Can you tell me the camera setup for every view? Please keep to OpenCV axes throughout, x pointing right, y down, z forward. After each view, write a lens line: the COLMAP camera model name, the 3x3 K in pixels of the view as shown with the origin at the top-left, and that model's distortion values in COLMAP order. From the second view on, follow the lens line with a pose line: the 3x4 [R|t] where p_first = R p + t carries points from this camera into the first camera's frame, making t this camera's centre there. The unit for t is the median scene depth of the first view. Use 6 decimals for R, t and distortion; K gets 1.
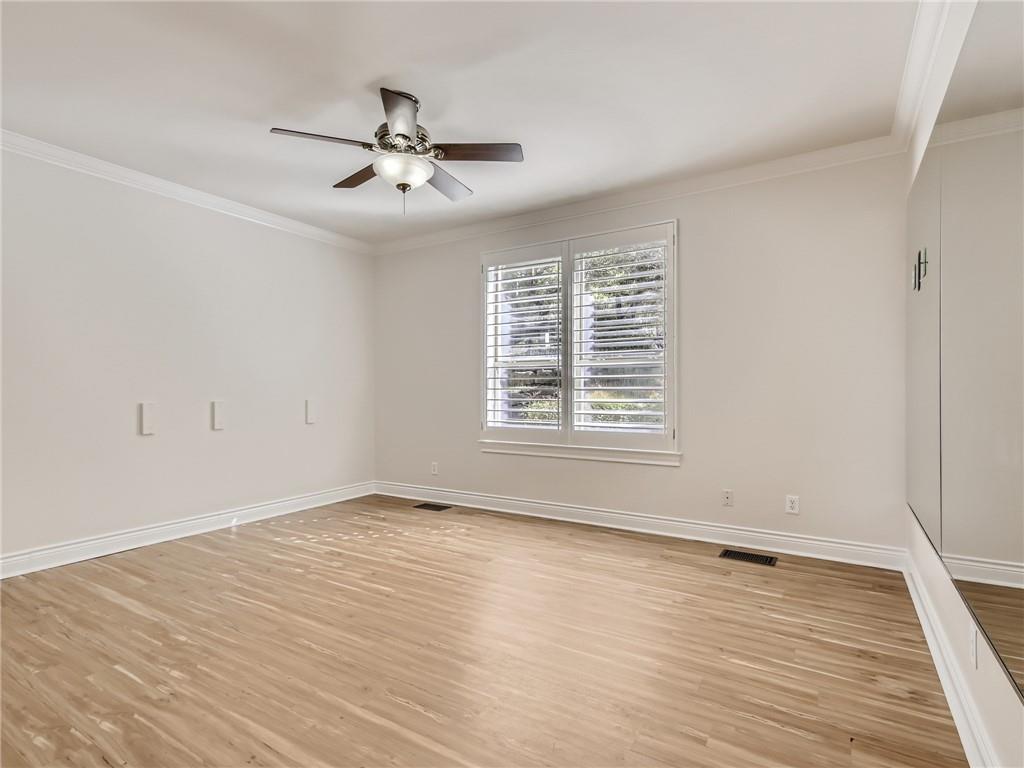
lens RADIAL K [[551.4, 0, 513.4], [0, 551.4, 387.9], [0, 0, 1]] dist [0.025912, -0.000449]
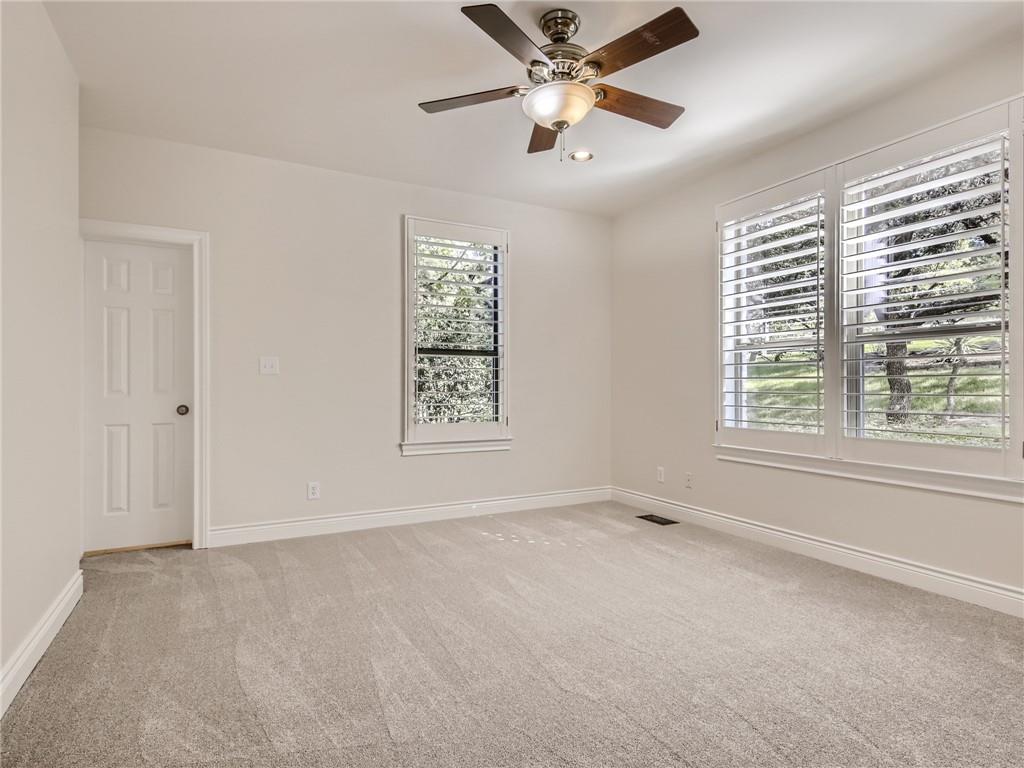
lens RADIAL K [[551.4, 0, 513.4], [0, 551.4, 387.9], [0, 0, 1]] dist [0.025912, -0.000449]
pose [[0.849075, -0.003655, -0.528259, 0.114177], [0.002373, 0.999992, -0.003105, 0.017098], [0.528266, 0.001383, 0.849078, 0.177203]]
